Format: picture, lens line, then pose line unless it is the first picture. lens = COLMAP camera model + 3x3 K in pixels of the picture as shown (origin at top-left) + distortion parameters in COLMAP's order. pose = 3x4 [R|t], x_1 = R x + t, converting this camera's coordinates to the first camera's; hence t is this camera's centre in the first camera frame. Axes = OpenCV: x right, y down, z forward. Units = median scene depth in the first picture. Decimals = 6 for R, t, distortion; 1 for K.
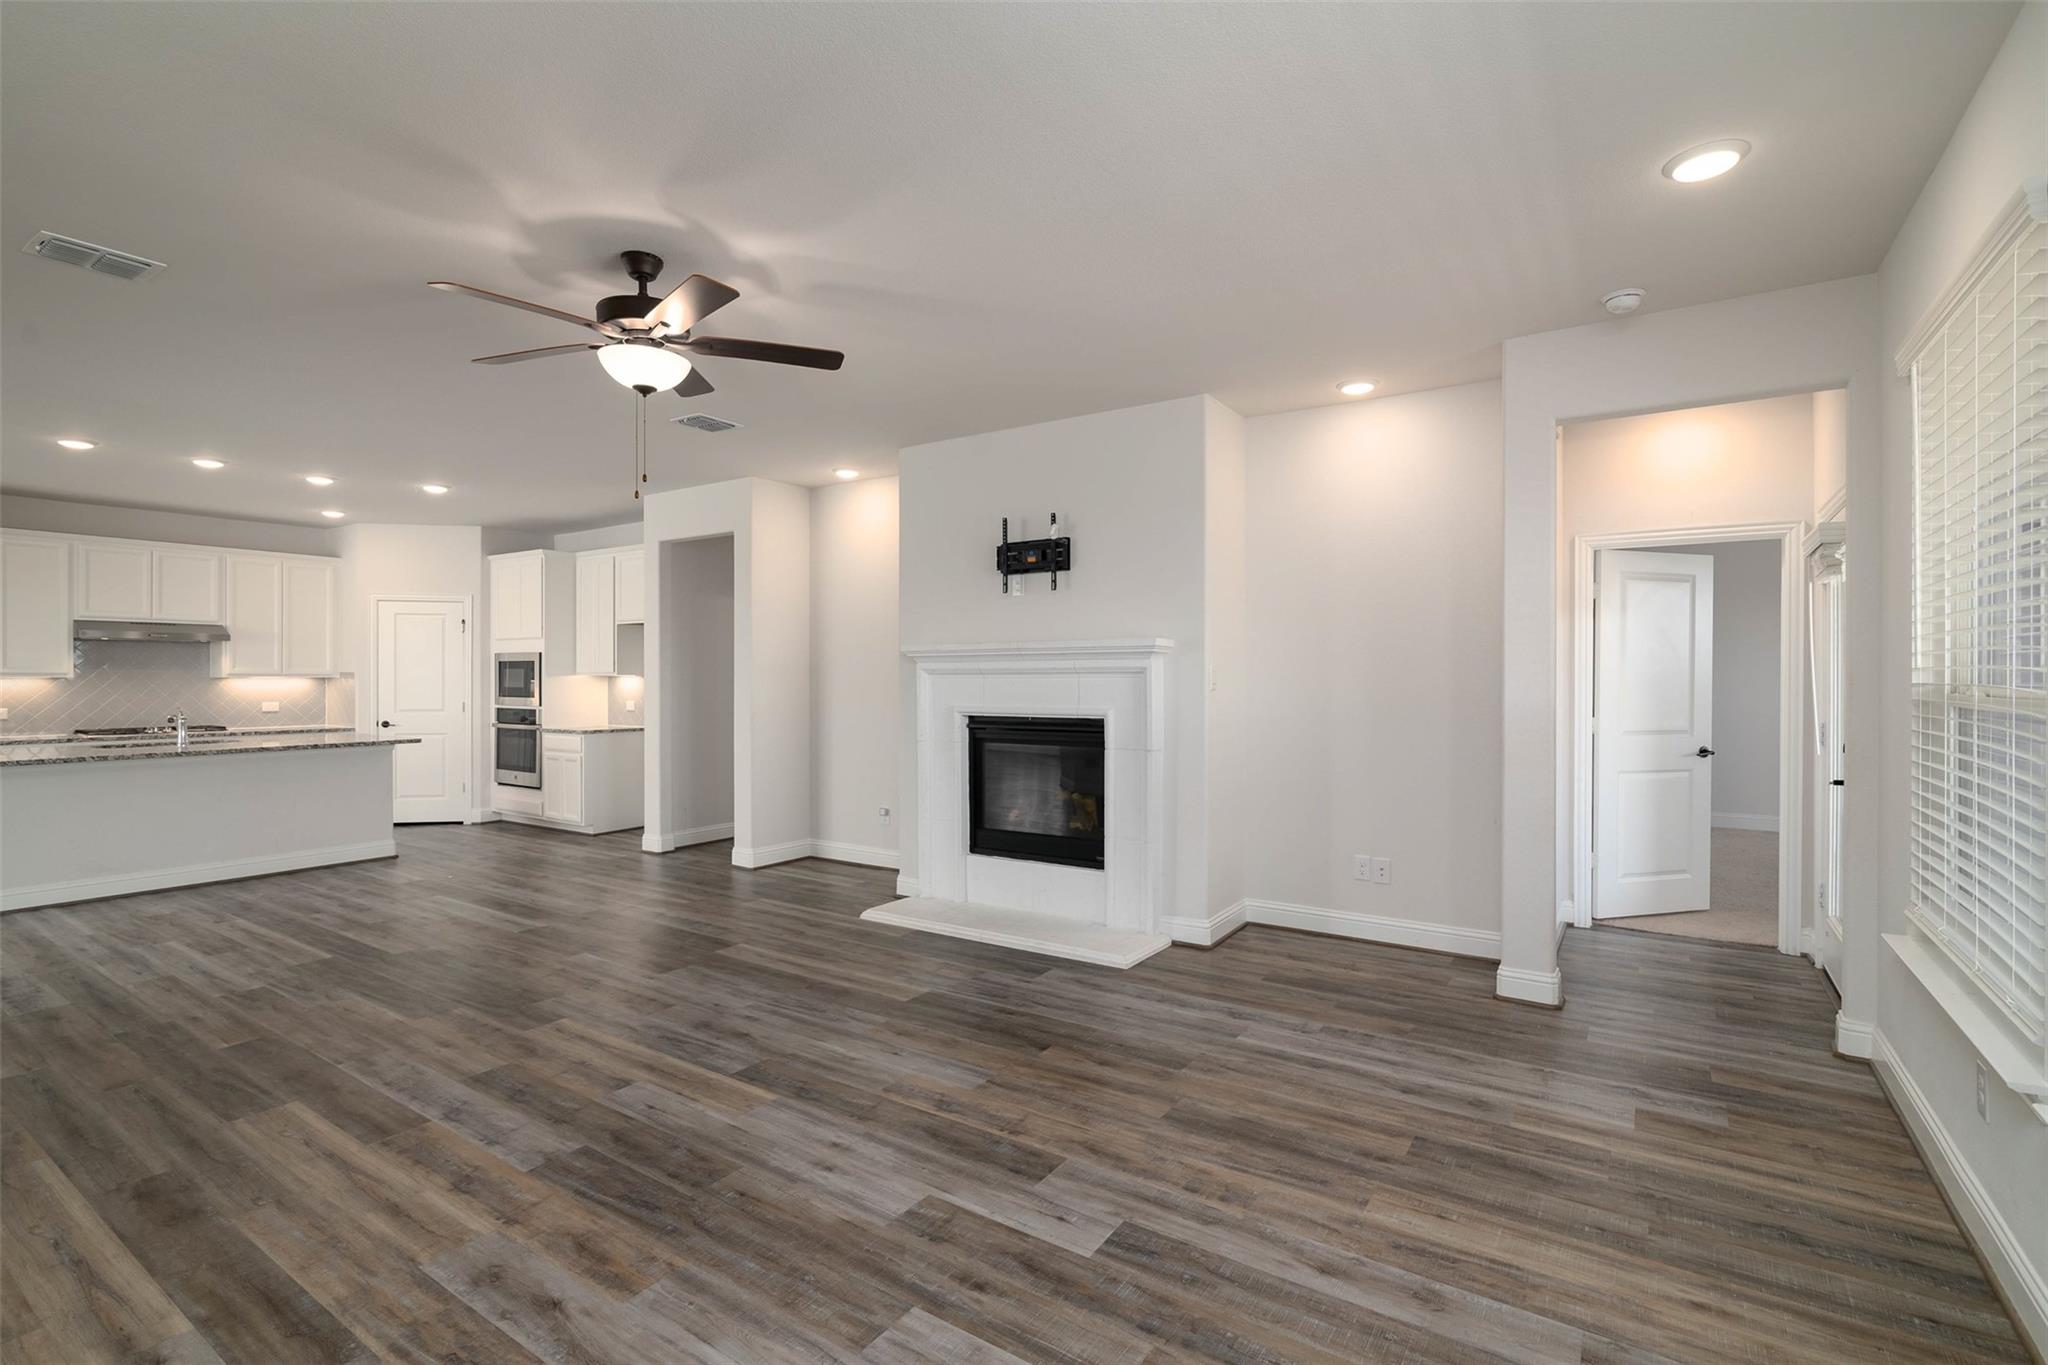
lens RADIAL K [[933.4, 0, 1019.6], [0, 933.4, 675.9], [0, 0, 1]] dist [-0.008874, 0.001665]
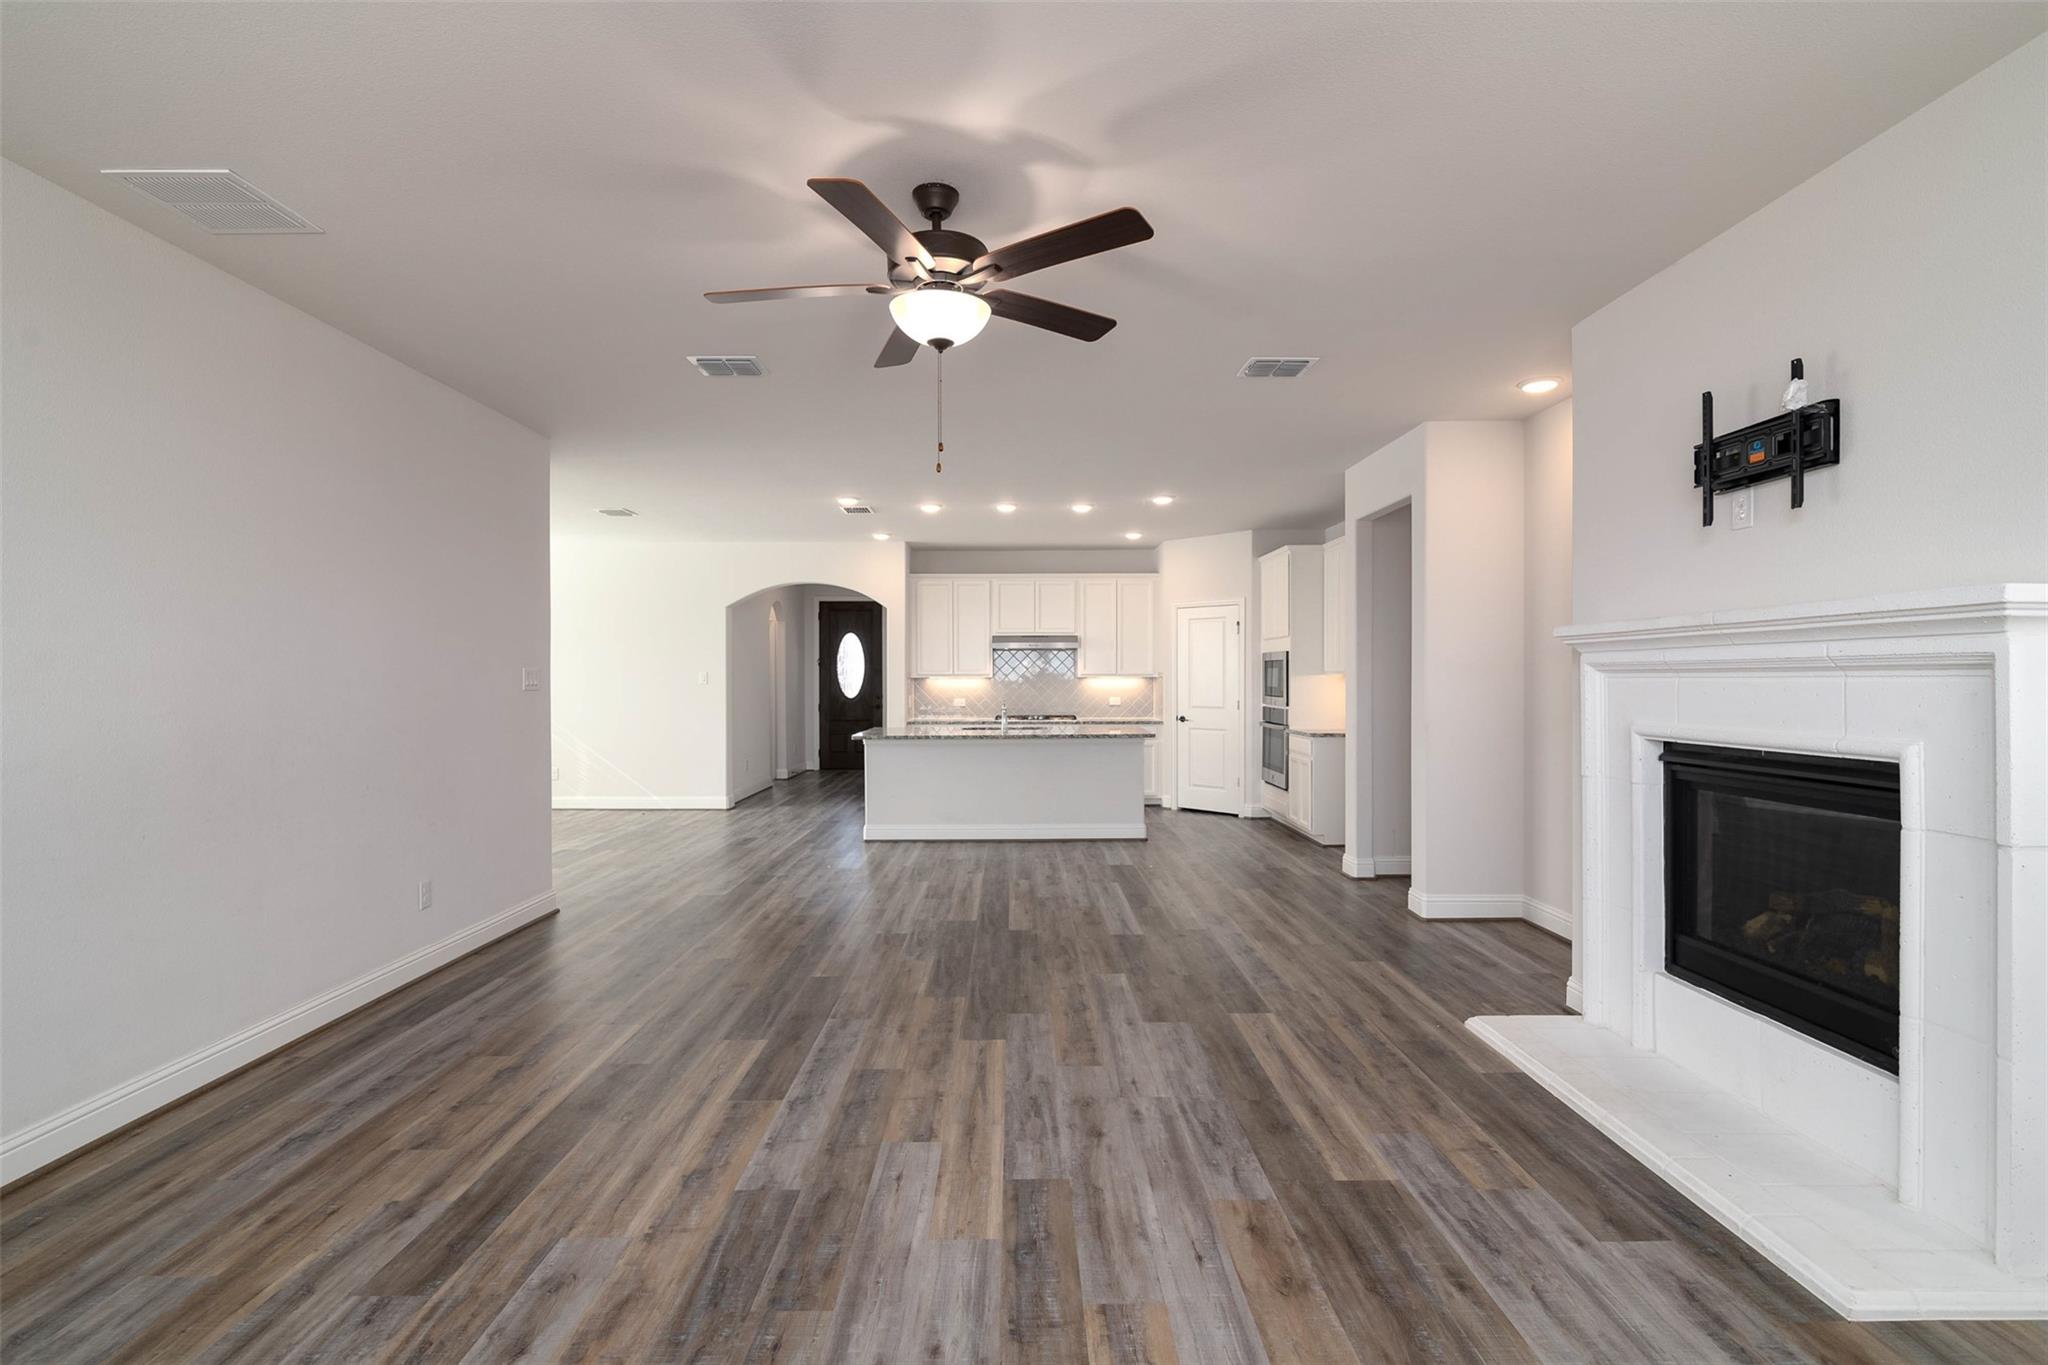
lens RADIAL K [[933.4, 0, 1023.3], [0, 933.4, 681.6], [0, 0, 1]] dist [-0.008874, 0.001665]
pose [[0.566531, 0.003170, -0.824034, 0.232361], [0.003038, 0.999978, 0.005936, 0.000038], [0.824035, -0.005866, 0.566509, 0.376981]]
